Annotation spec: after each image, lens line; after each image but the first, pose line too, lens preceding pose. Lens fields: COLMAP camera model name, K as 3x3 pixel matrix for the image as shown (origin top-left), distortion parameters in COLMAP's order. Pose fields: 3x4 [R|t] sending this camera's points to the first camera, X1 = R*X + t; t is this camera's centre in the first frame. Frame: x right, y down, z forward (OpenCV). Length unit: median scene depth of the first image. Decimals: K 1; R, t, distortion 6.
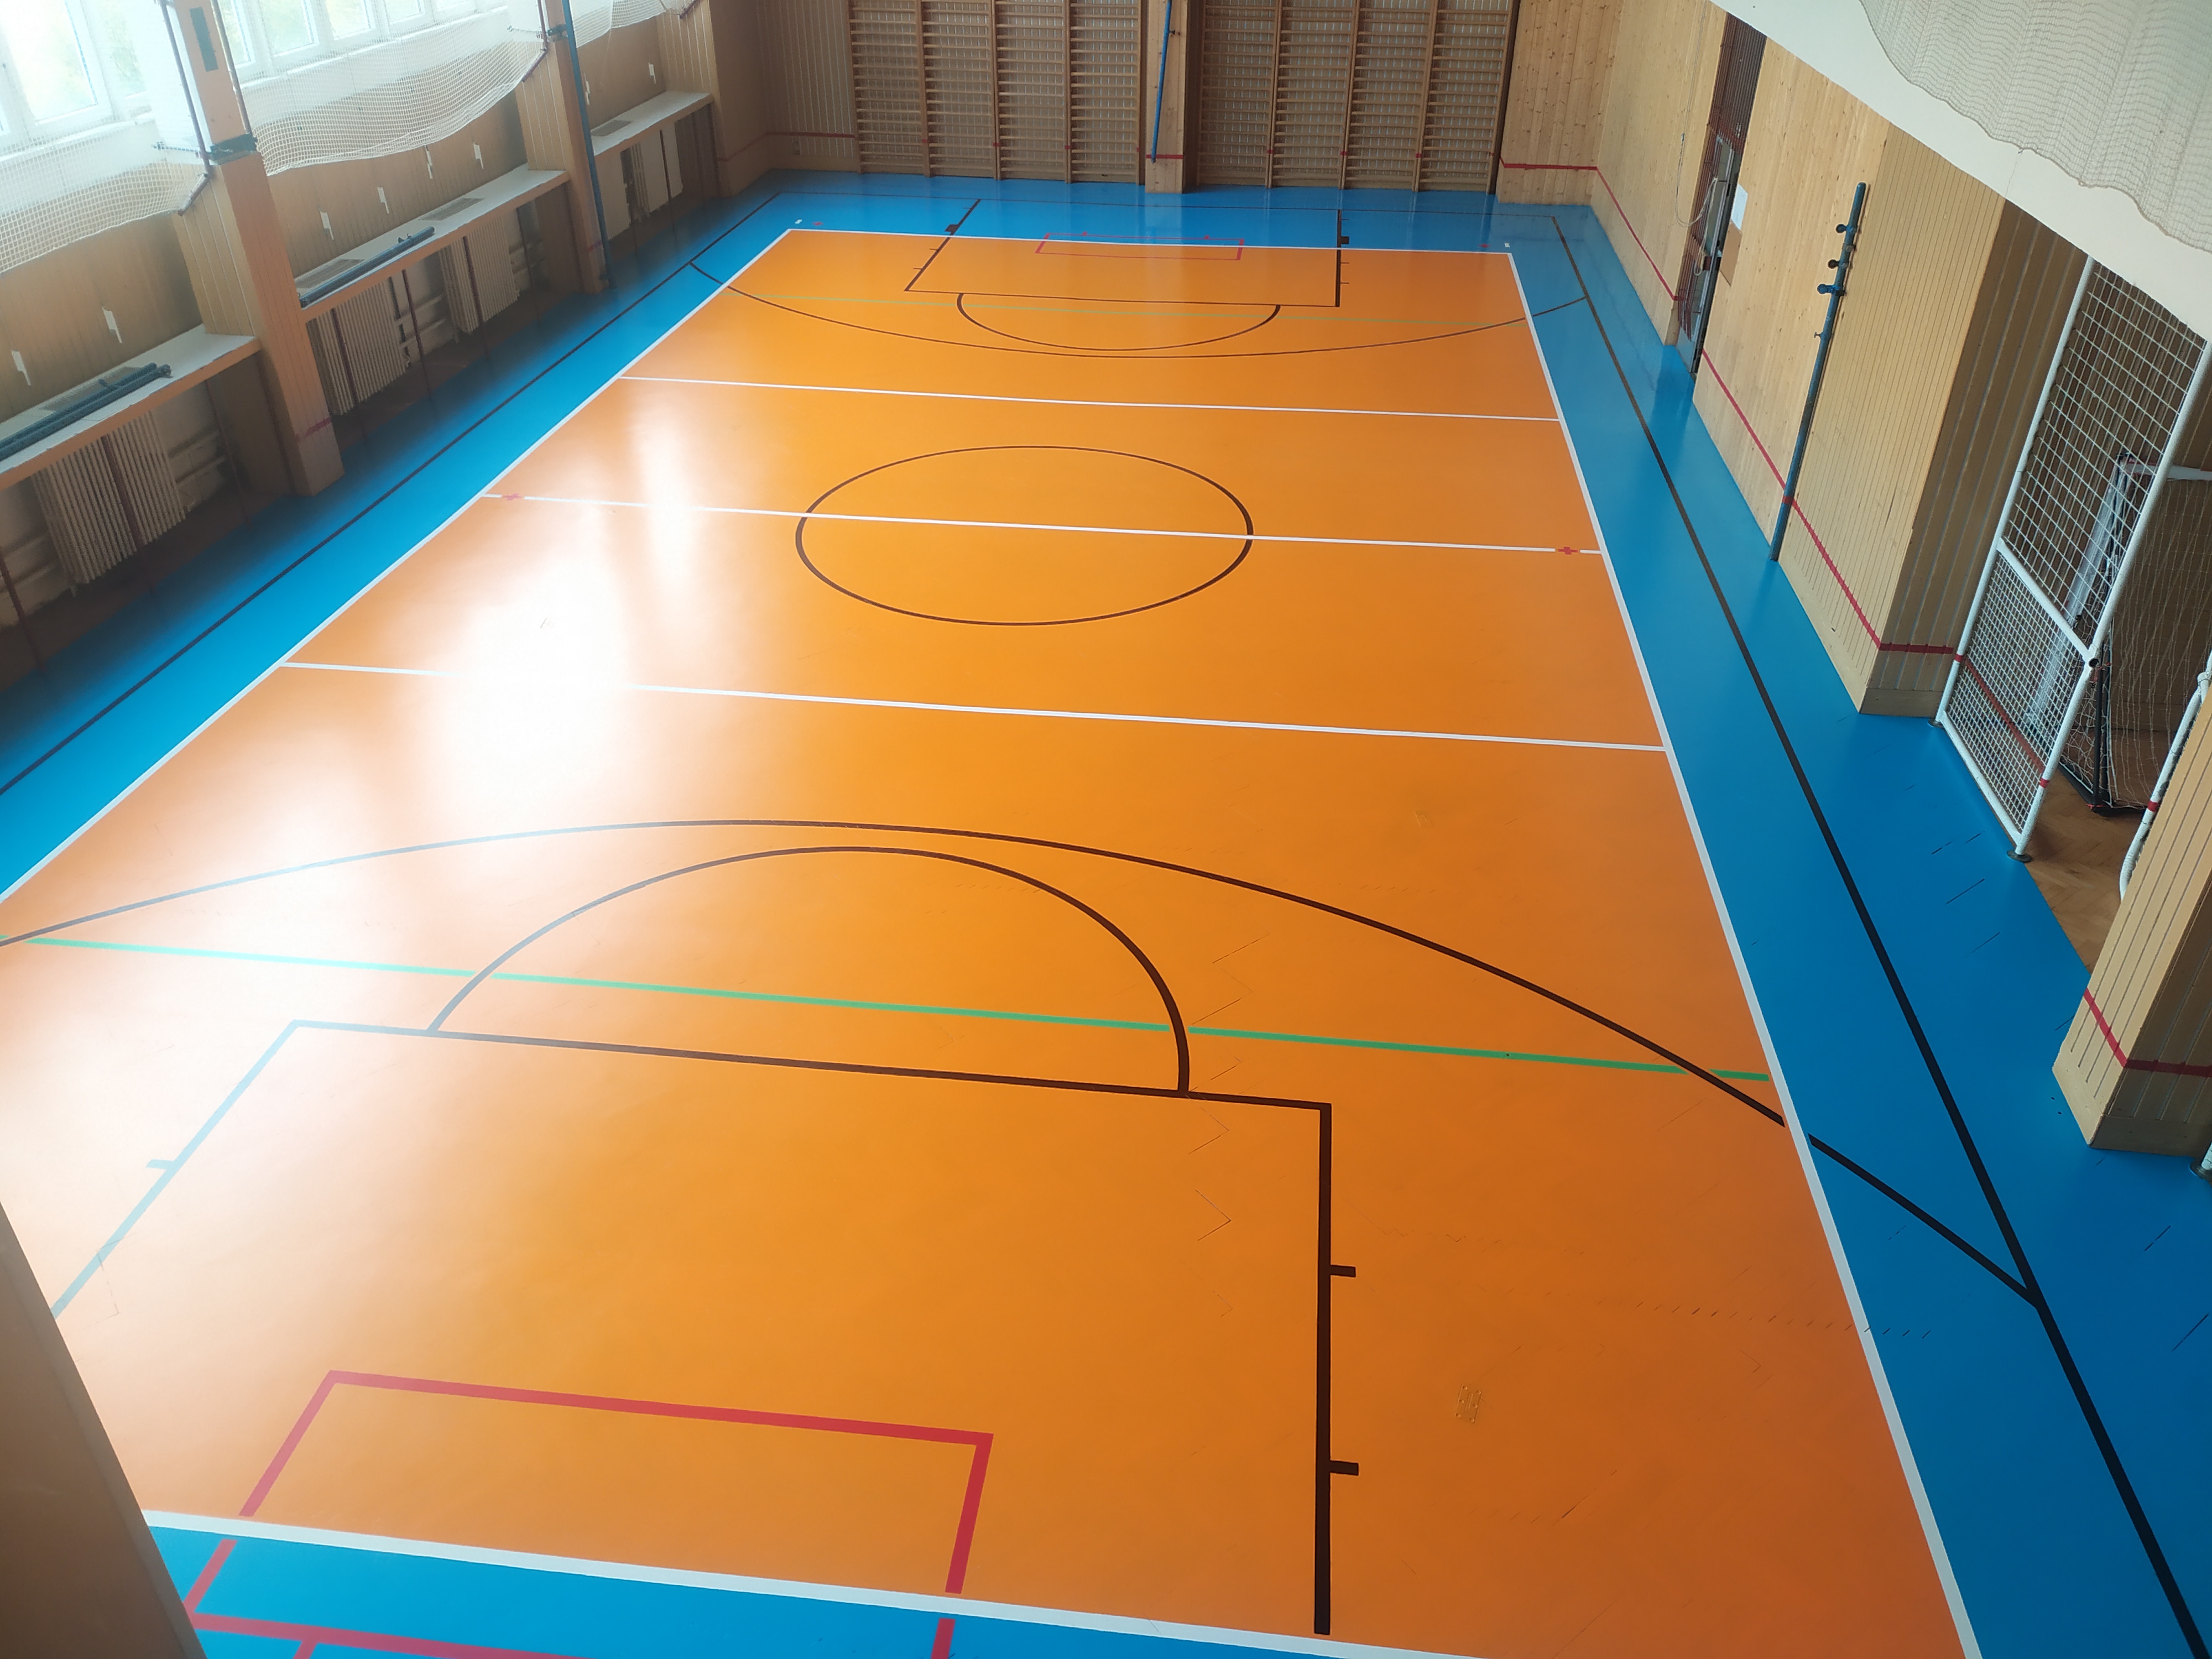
lens RADIAL K [[1630.2, 0, 1108.9], [0, 1630.2, 839.6], [0, 0, 1]] dist [0.067806, -0.077438]
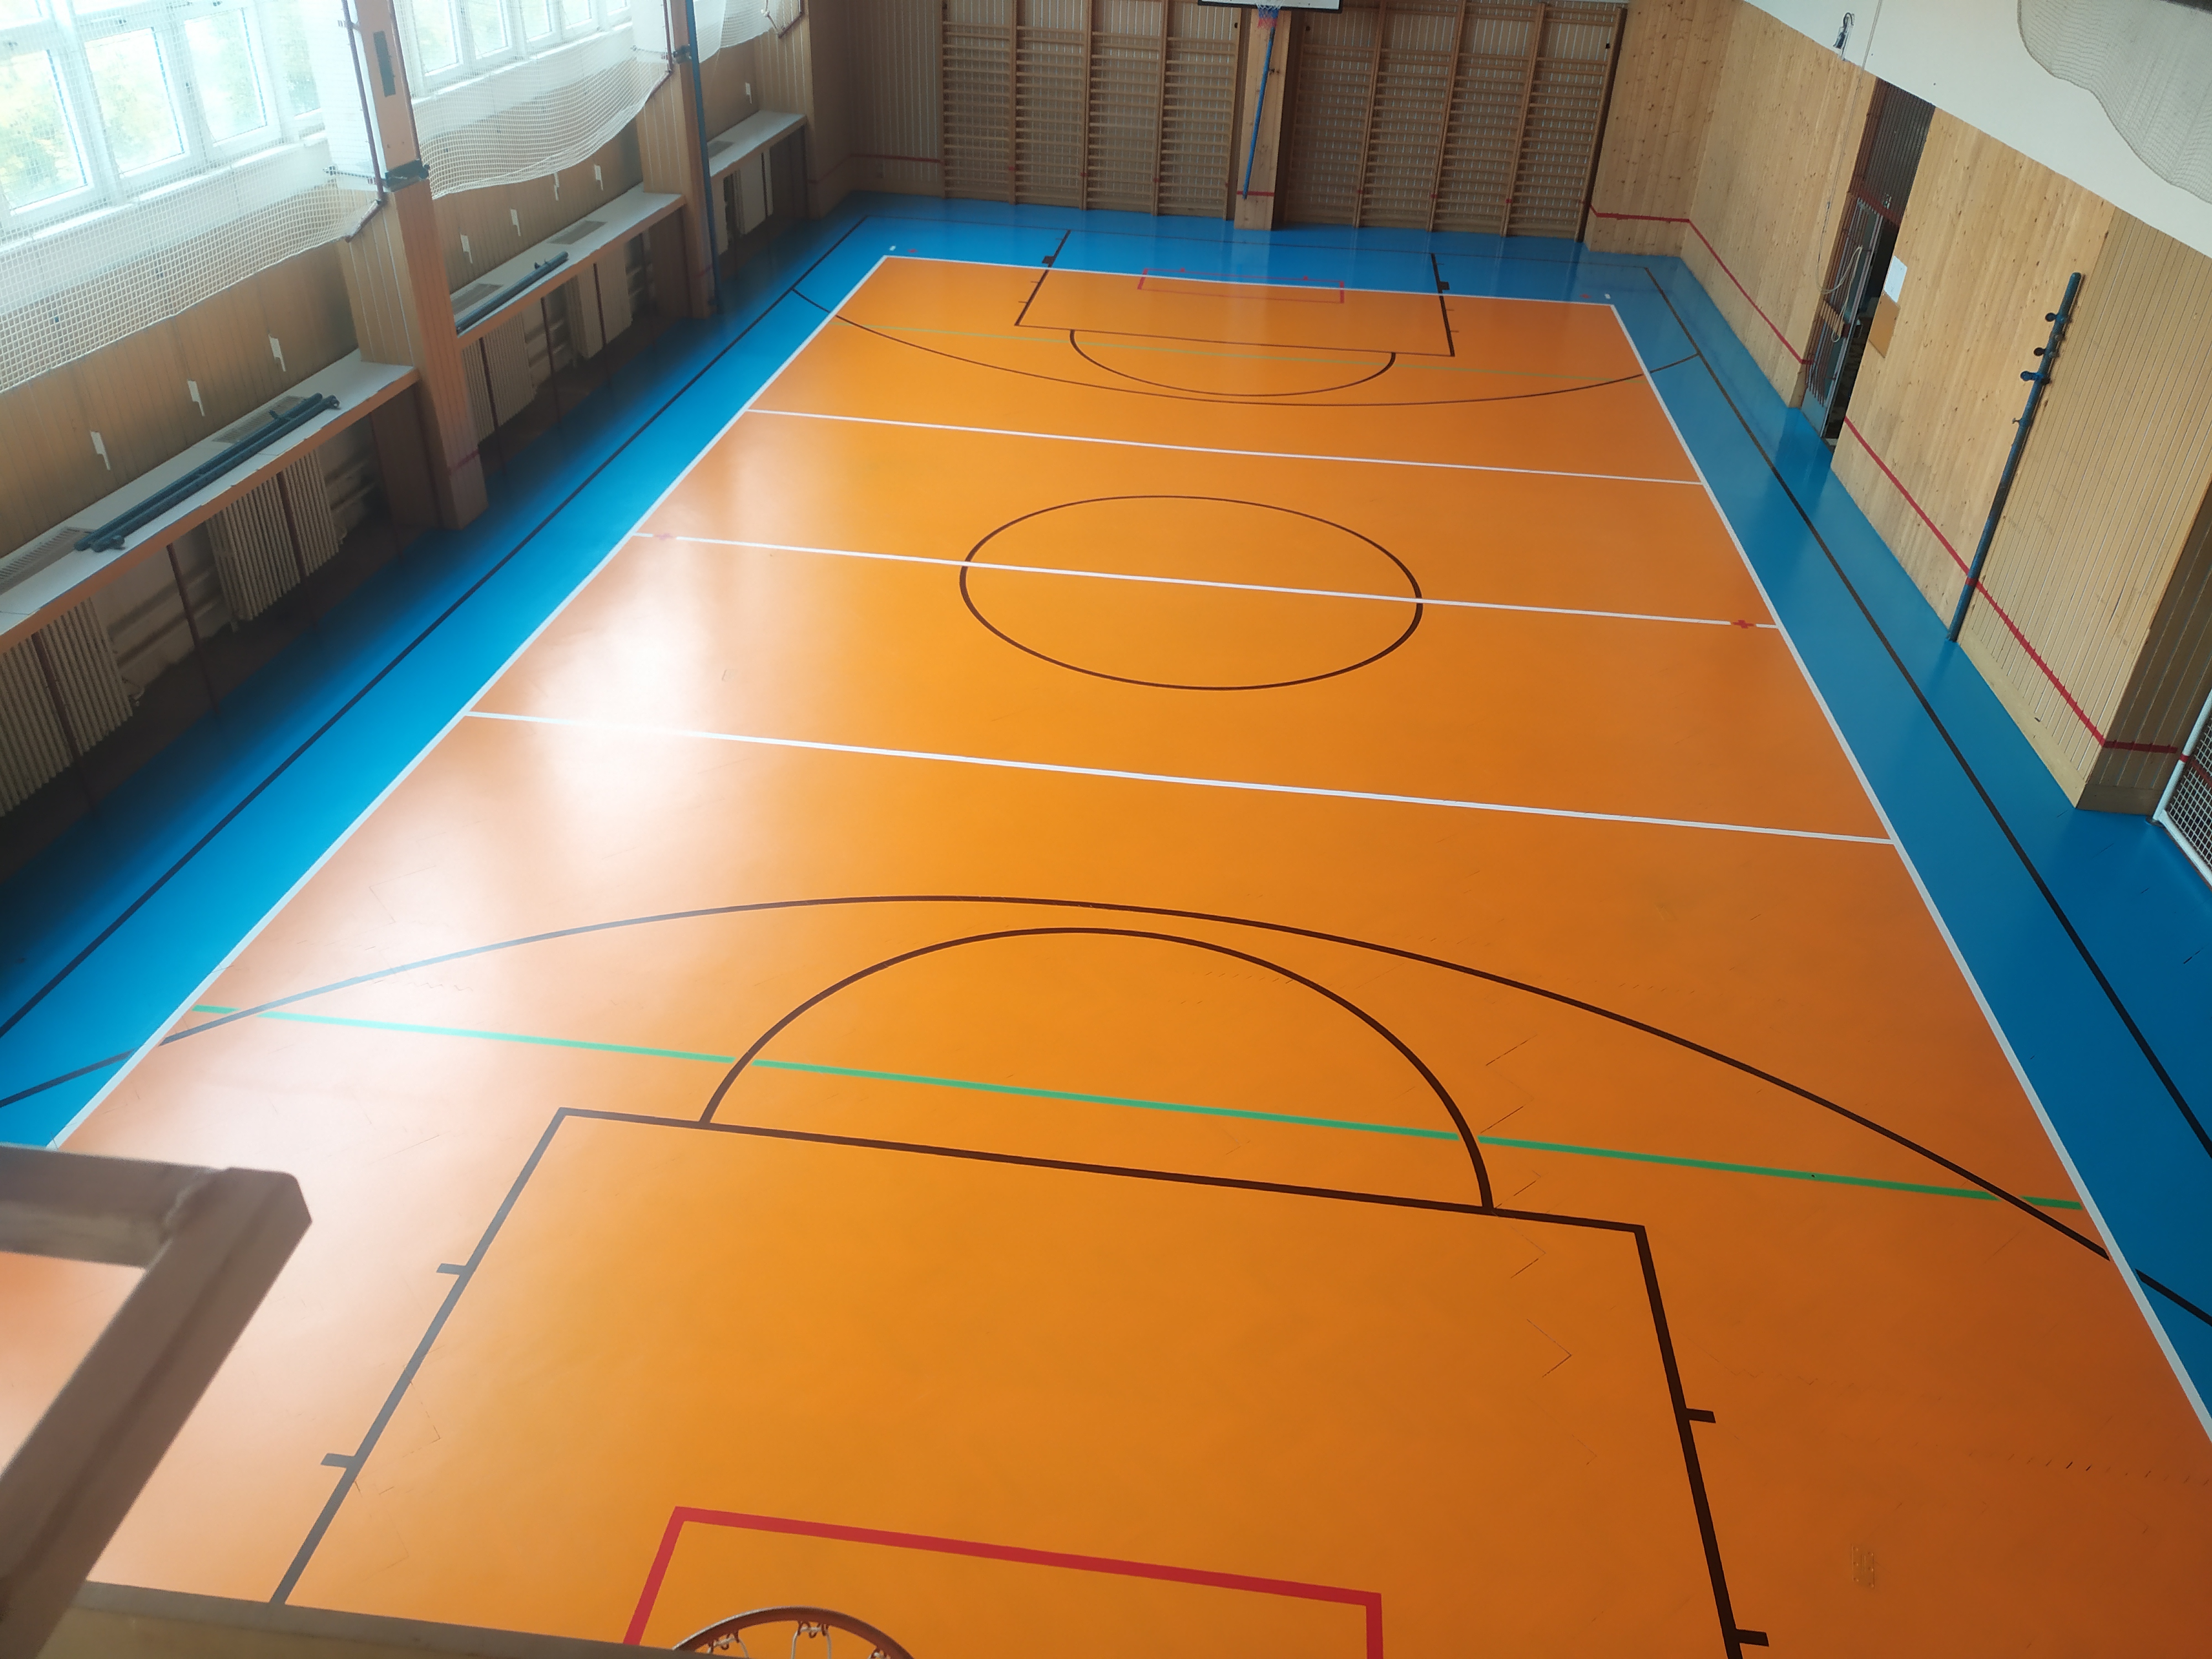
lens RADIAL K [[1632.1, 0, 1106.0], [0, 1632.1, 829.5], [0, 0, 1]] dist [0.073324, -0.080993]
pose [[0.999318, 0.026467, 0.025750, -0.109747], [-0.026226, 0.999609, -0.009646, -0.028440], [-0.025995, 0.008964, 0.999622, 0.015097]]
